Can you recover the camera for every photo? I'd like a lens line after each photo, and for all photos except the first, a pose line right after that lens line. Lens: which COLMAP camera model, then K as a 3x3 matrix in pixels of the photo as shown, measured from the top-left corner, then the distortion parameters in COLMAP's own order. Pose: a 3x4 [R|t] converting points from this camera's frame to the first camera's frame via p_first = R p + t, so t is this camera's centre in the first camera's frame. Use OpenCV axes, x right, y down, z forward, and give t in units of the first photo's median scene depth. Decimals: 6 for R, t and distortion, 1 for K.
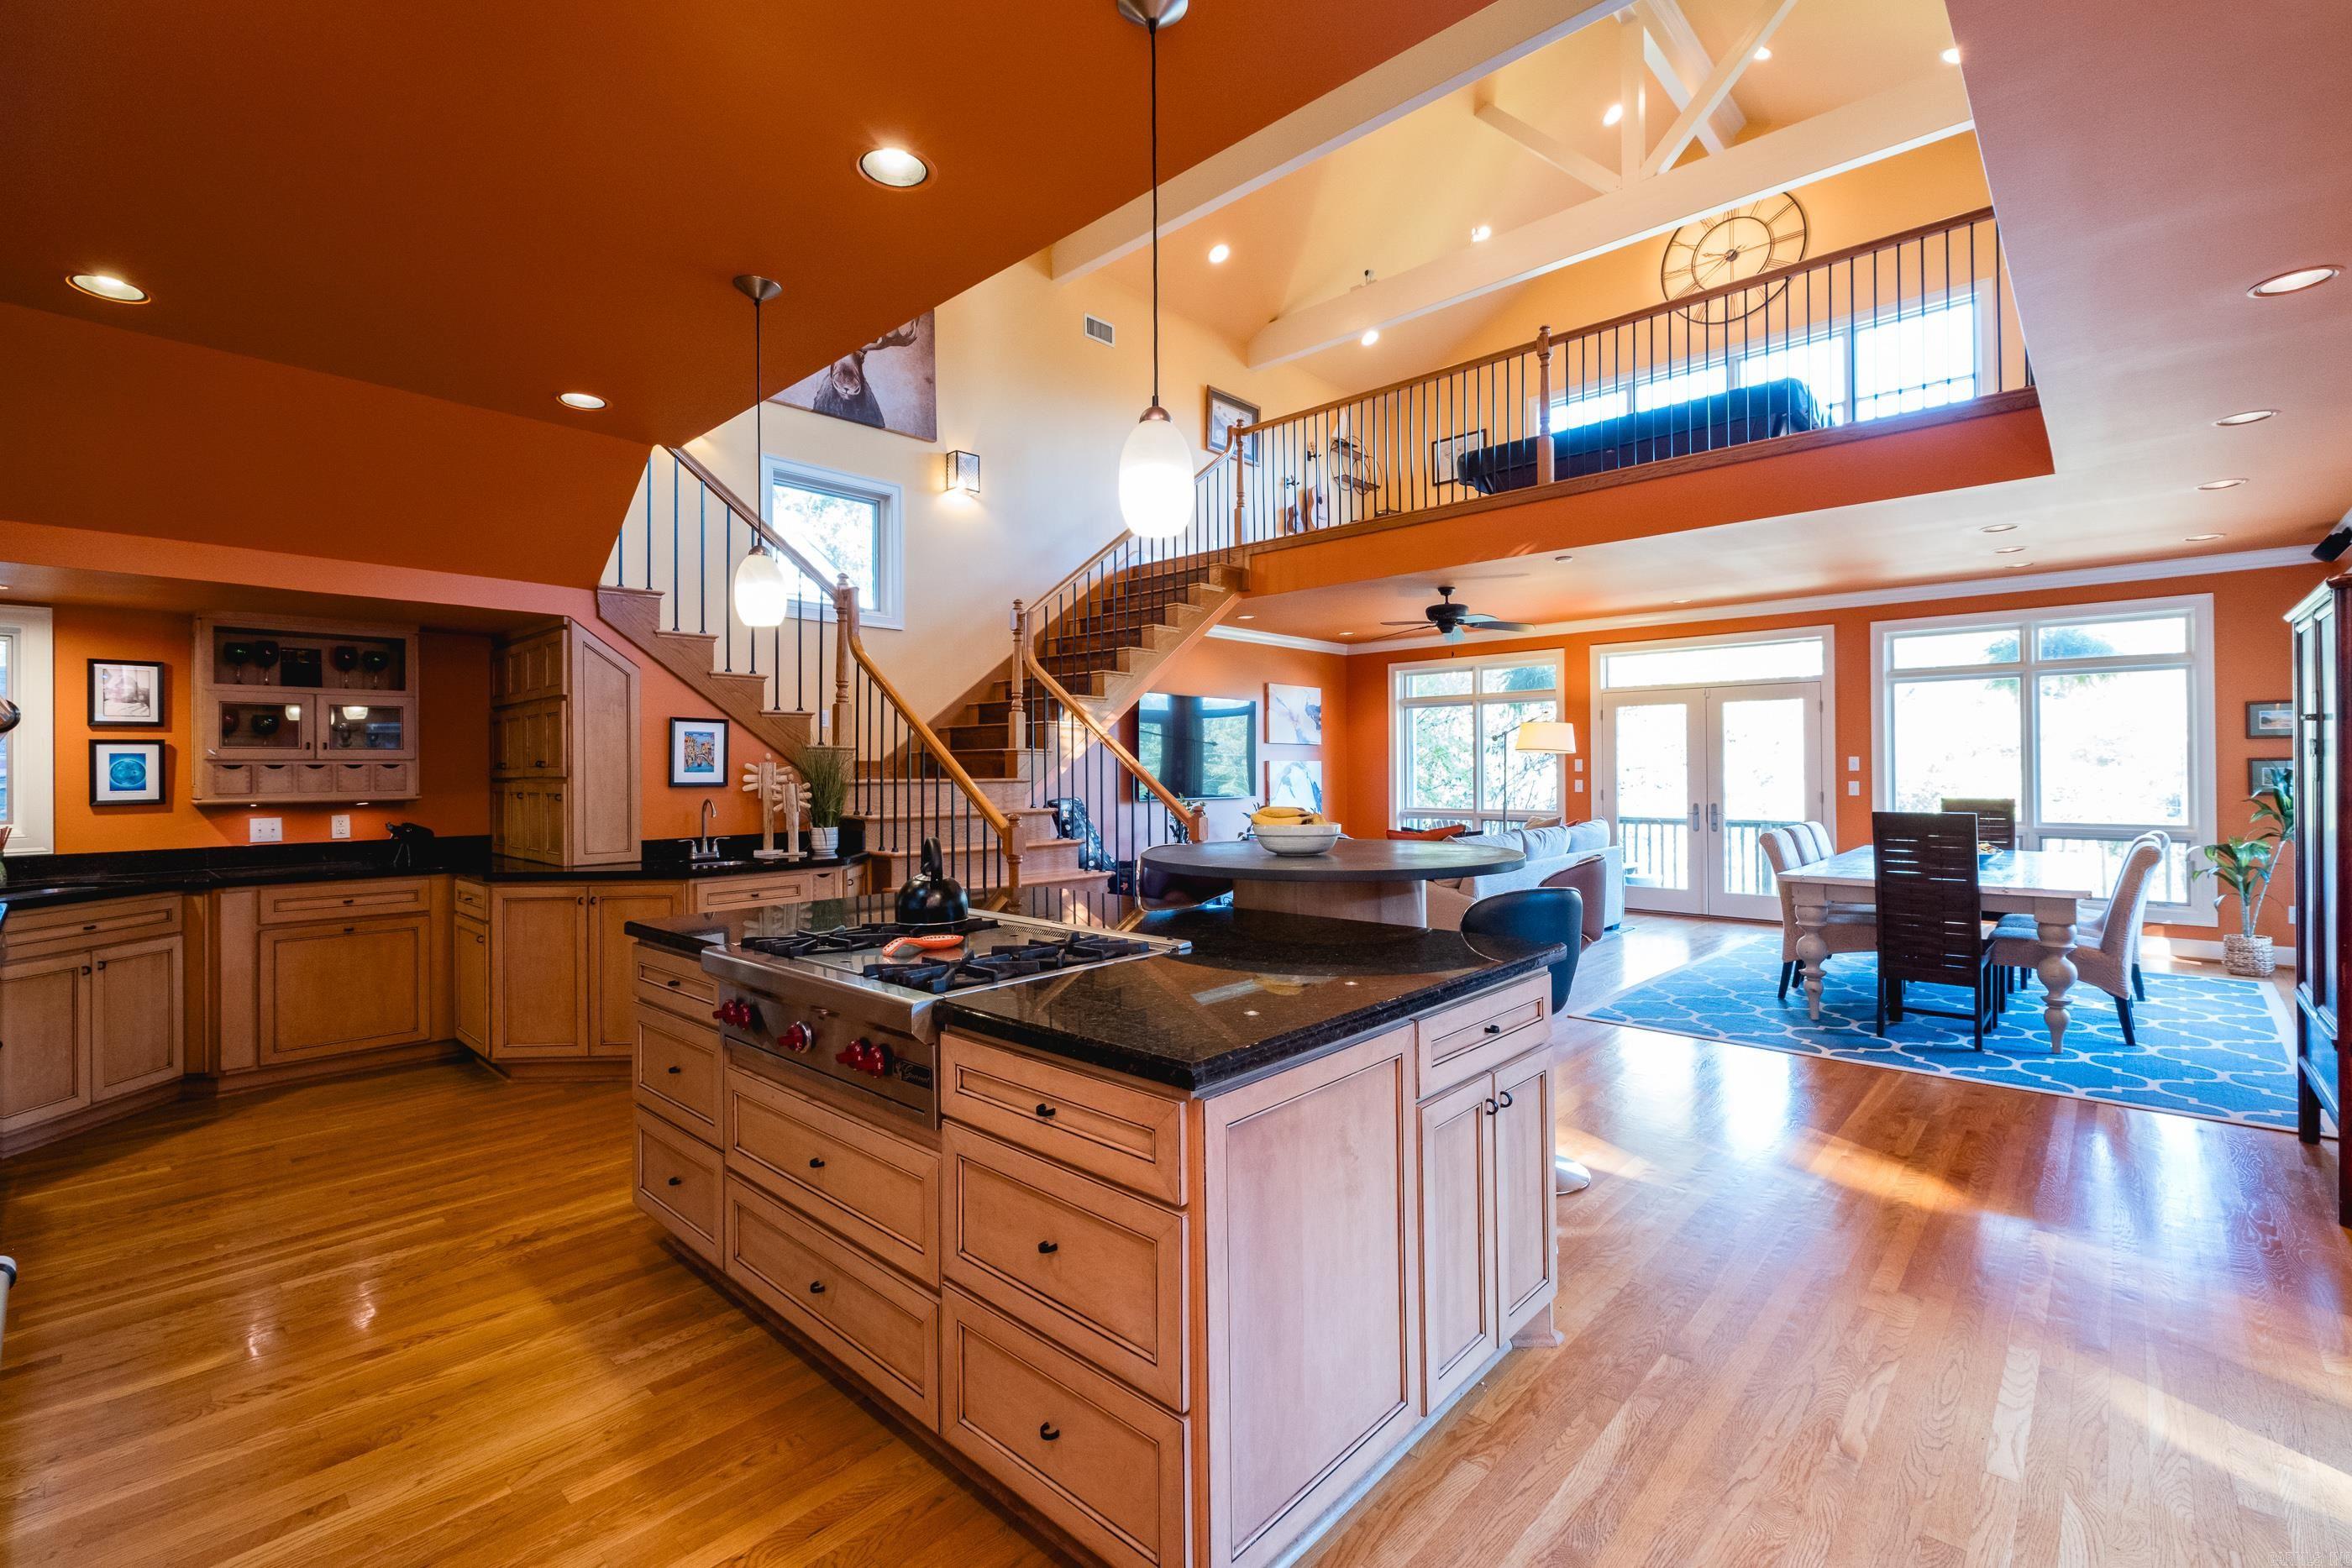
lens RADIAL K [[1034.3, 0, 1181.8], [0, 1034.3, 752.1], [0, 0, 1]] dist [-0.003645, -0.000886]
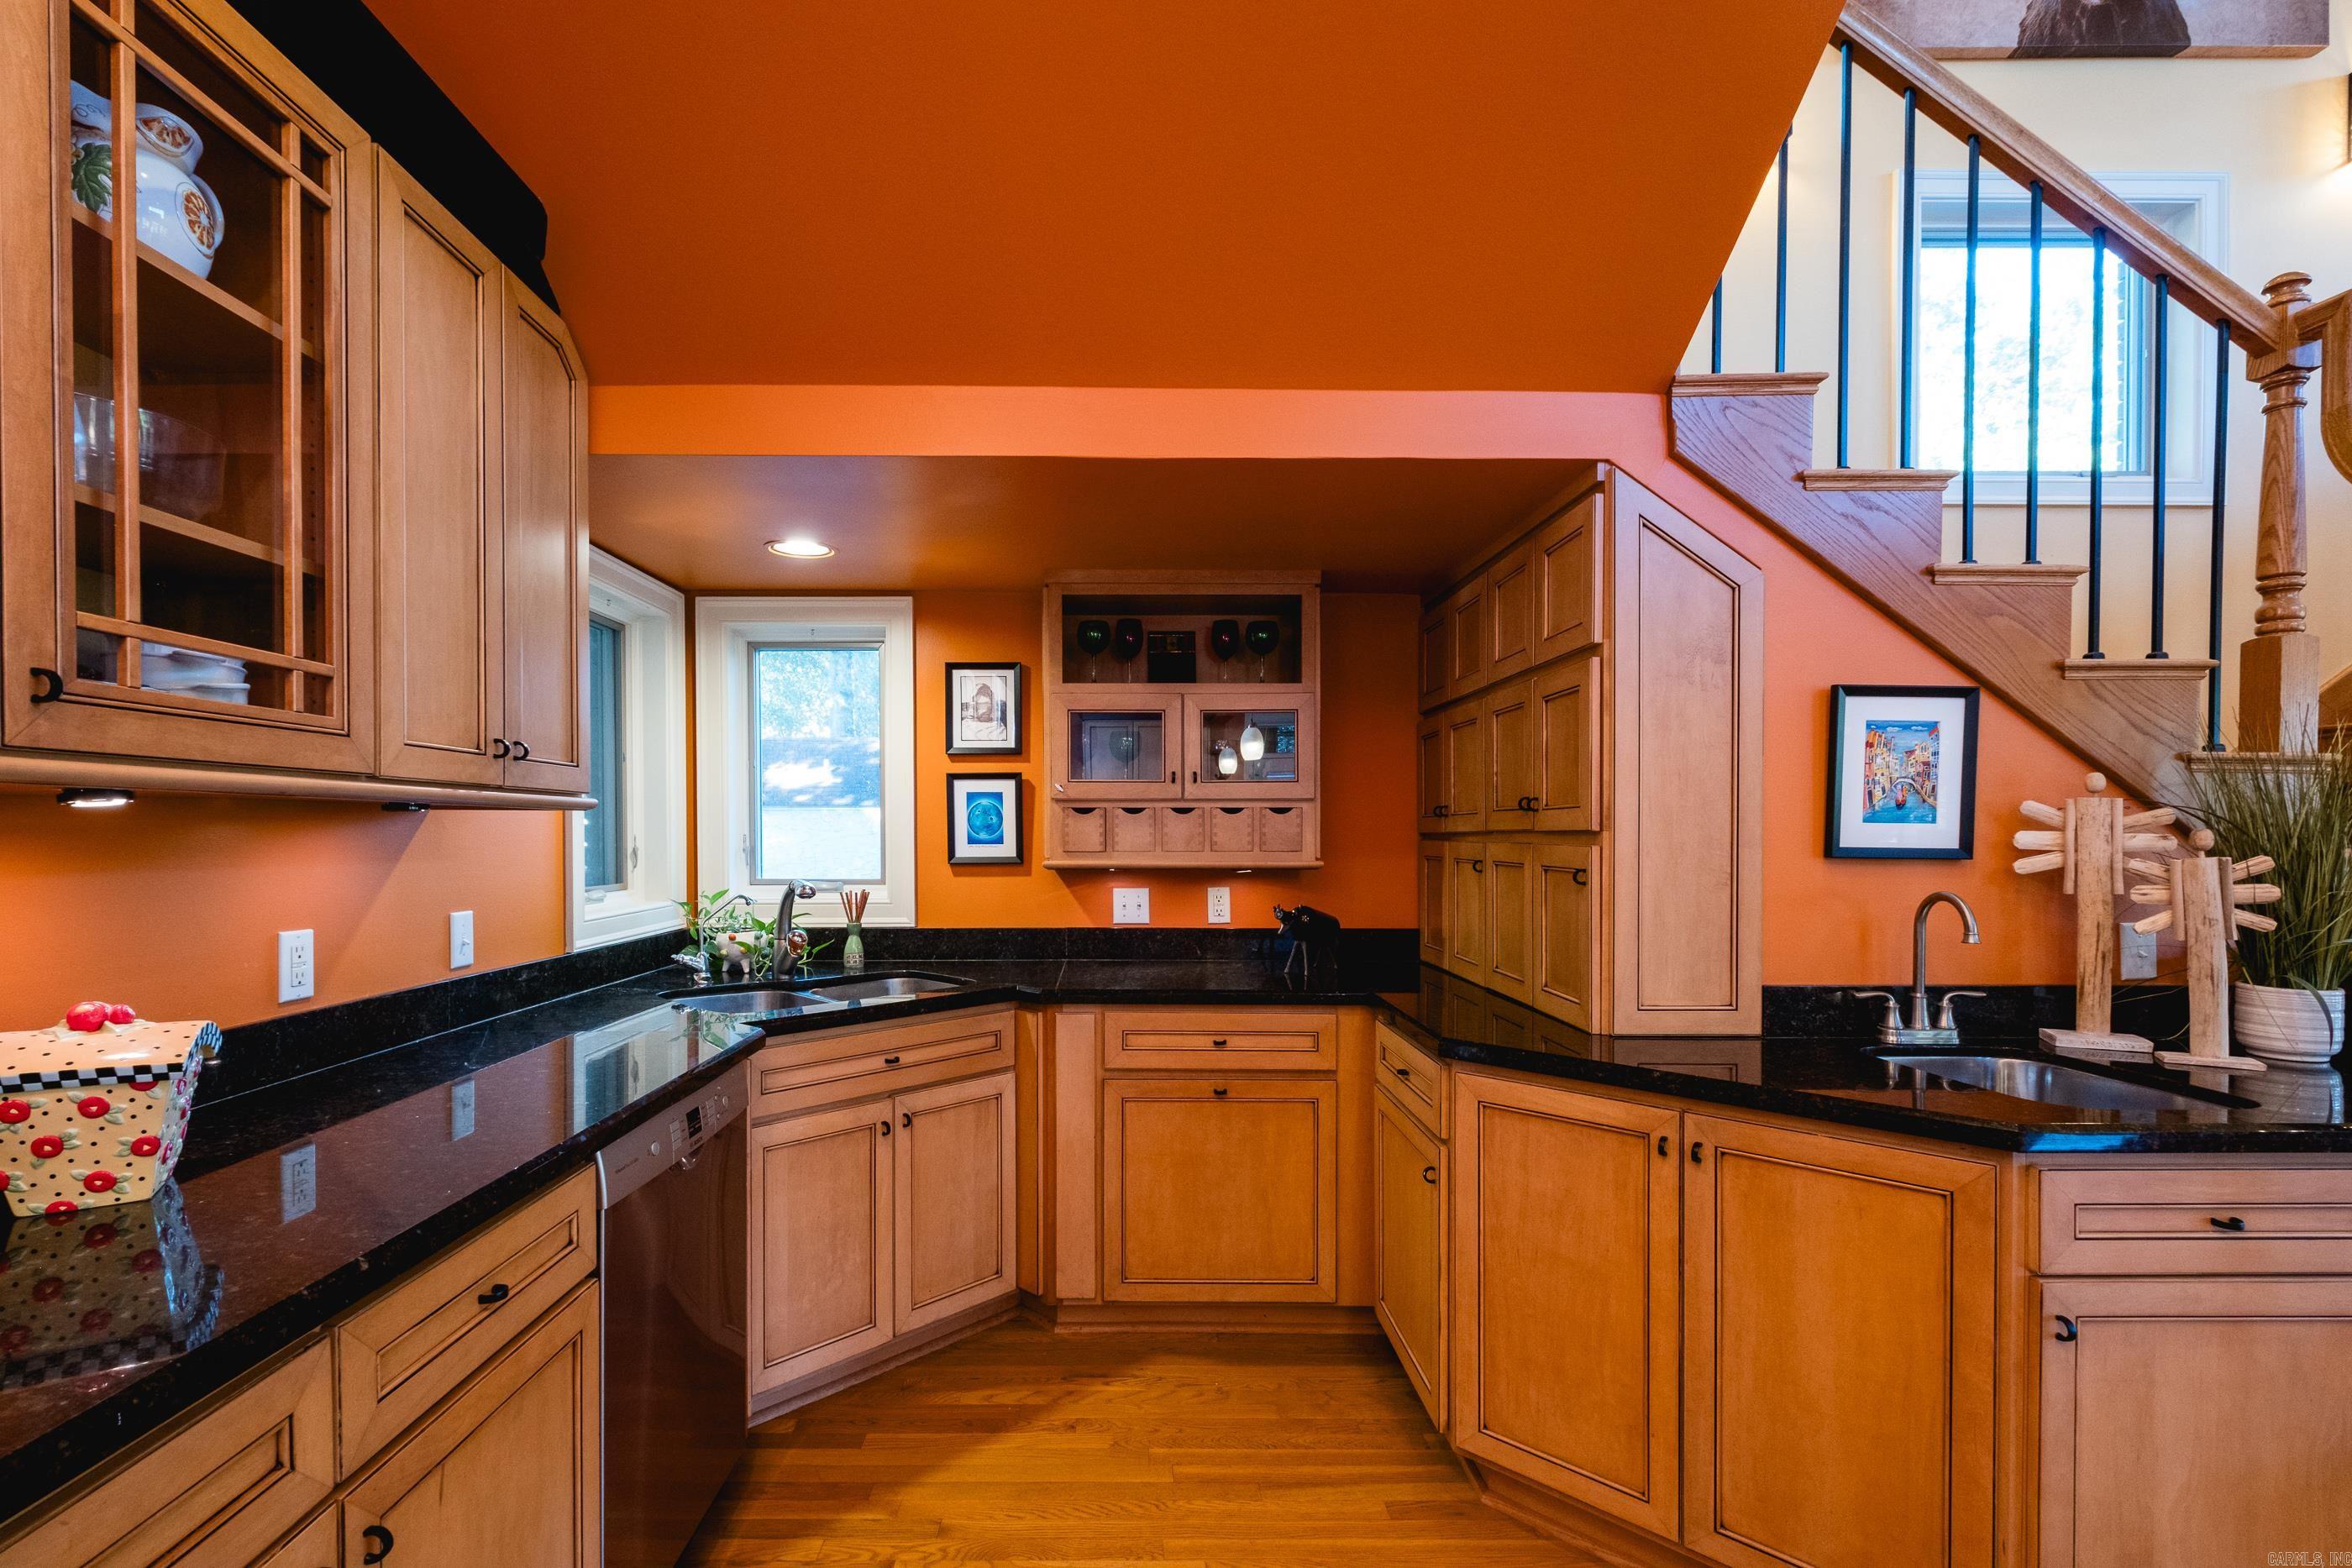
lens RADIAL K [[1042.9, 0, 1107.9], [0, 1042.9, 851.5], [0, 0, 1]] dist [-0.000737, -0.000796]
pose [[0.674760, 0.023542, -0.737662, -0.401335], [0.005312, 0.999310, 0.036751, 0.015198], [0.738018, -0.028716, 0.674169, 0.535744]]
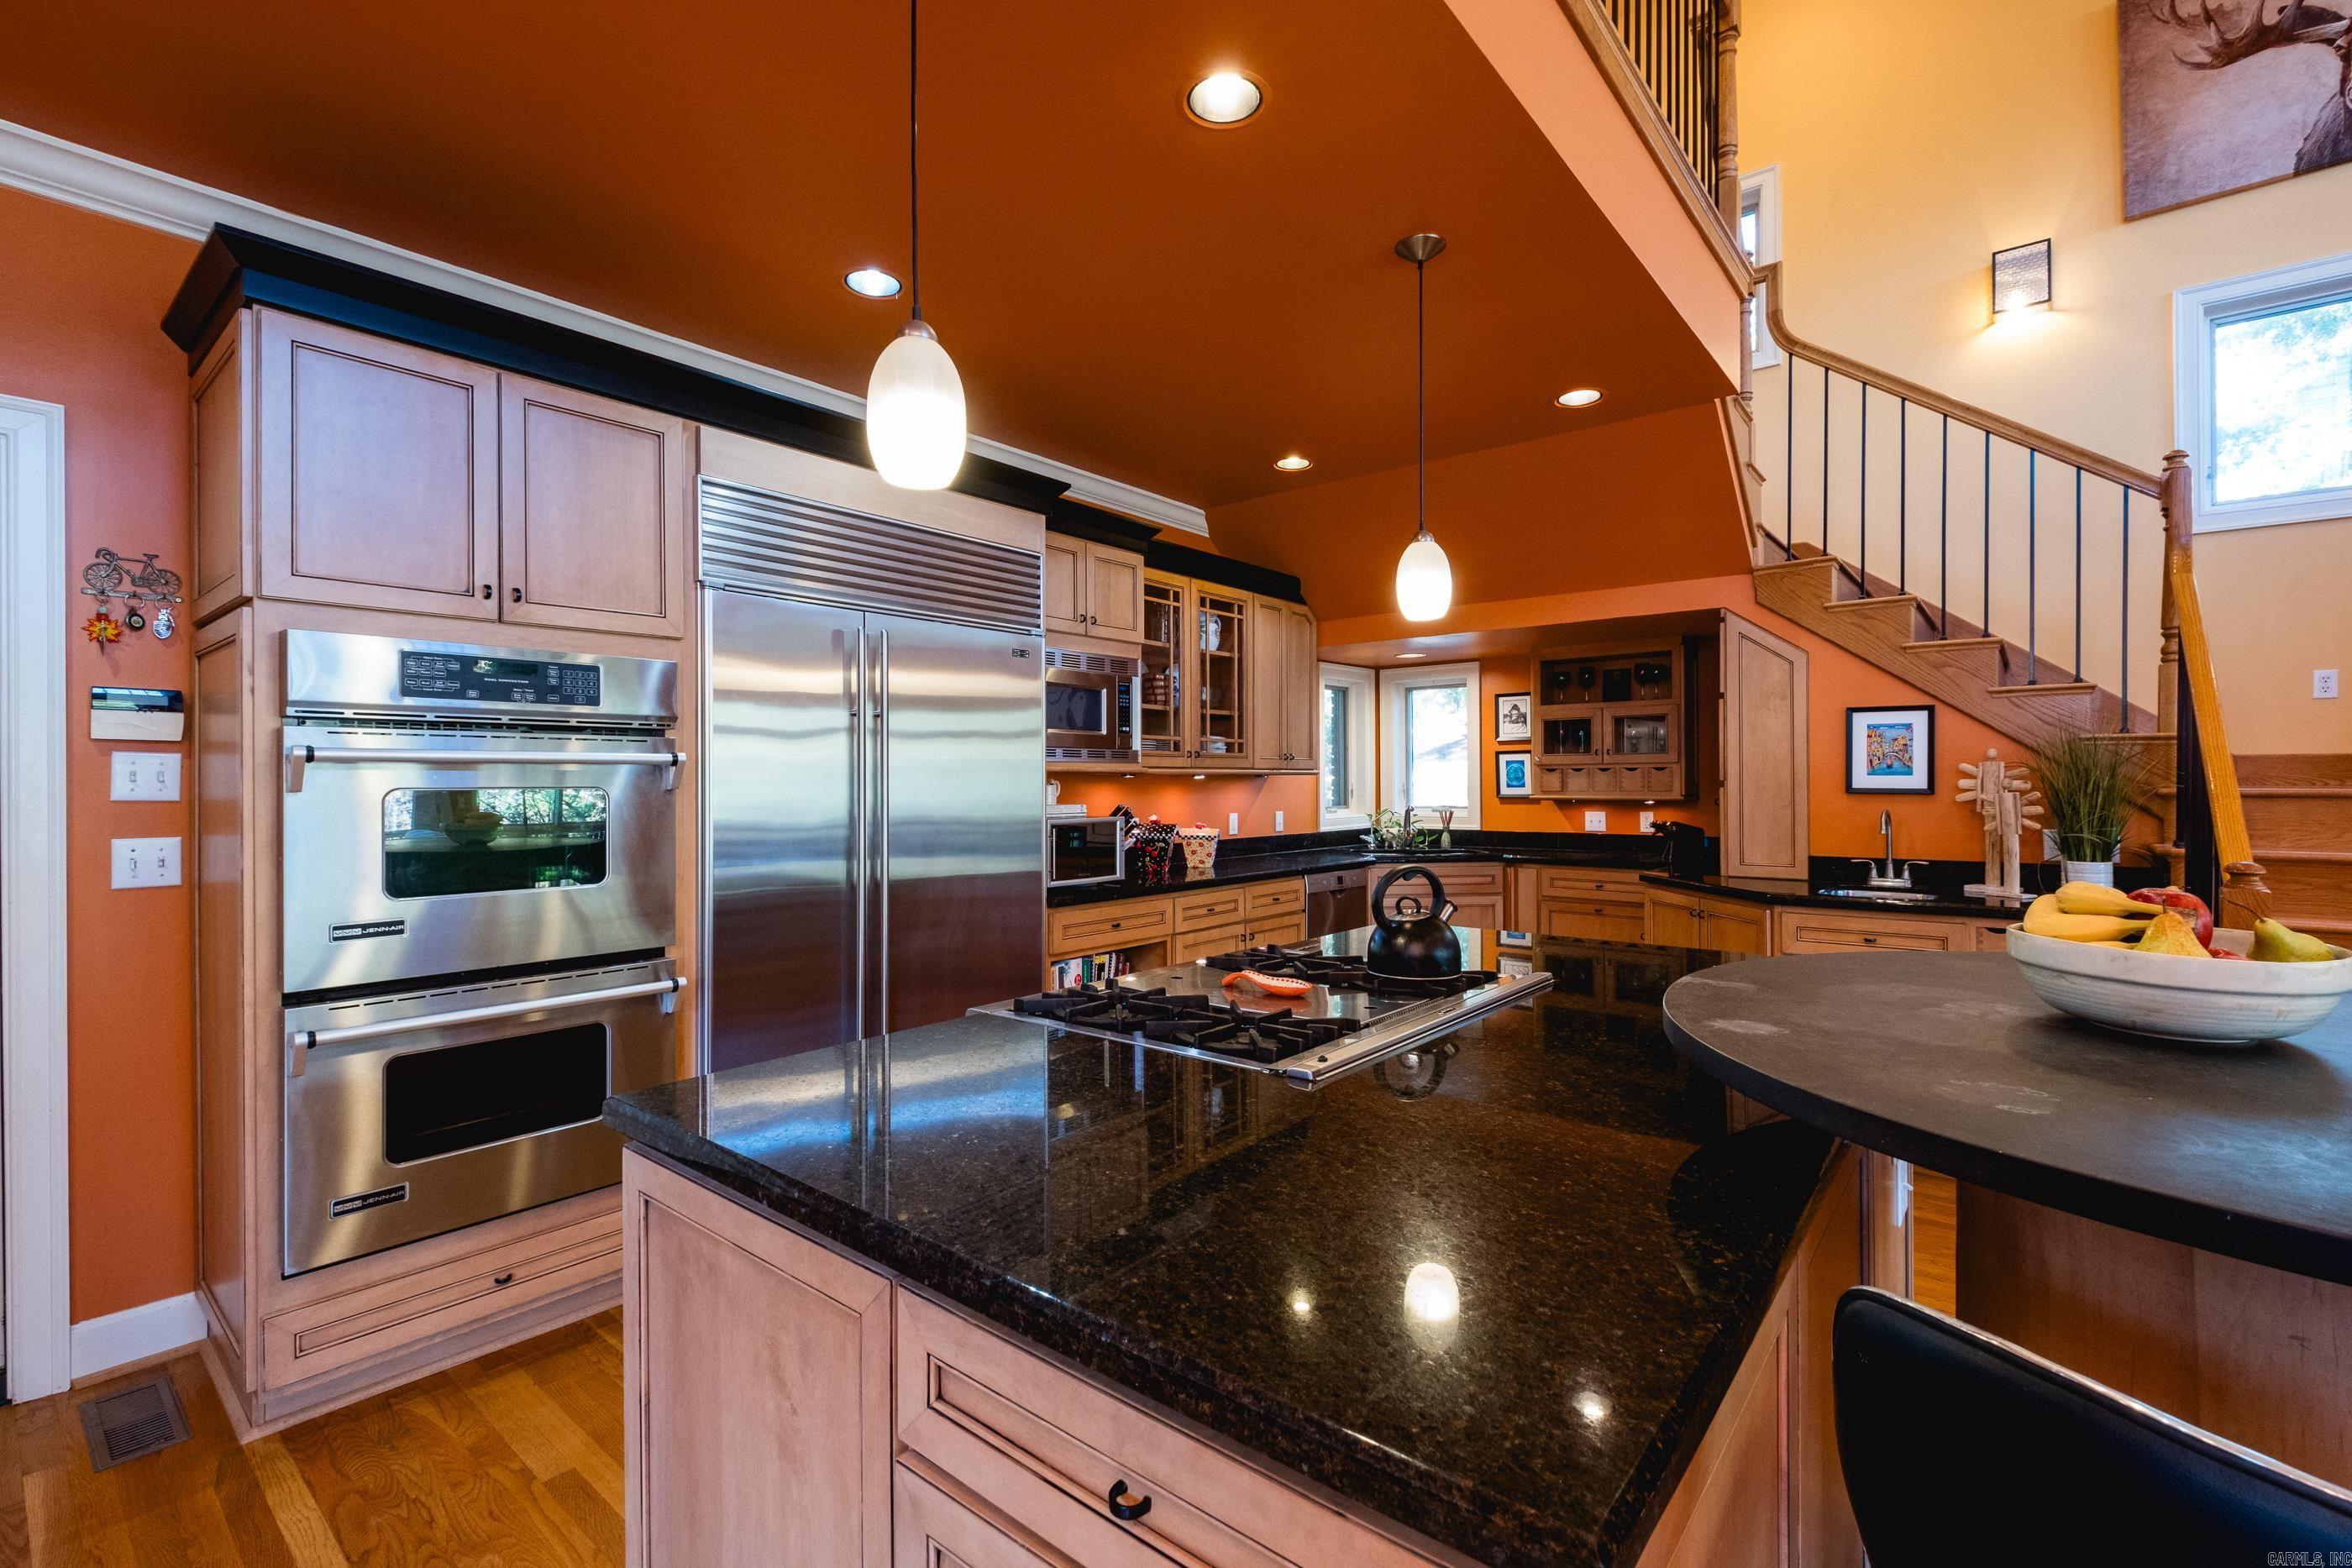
lens RADIAL K [[1024.0, 0, 1181.9], [0, 1024.0, 778.1], [0, 0, 1]] dist [-0.002069, -0.000579]
pose [[0.054342, 0.007045, -0.998498, 0.297251], [0.022034, 0.999723, 0.008253, 0.003591], [0.998279, -0.022449, 0.054171, 0.451002]]
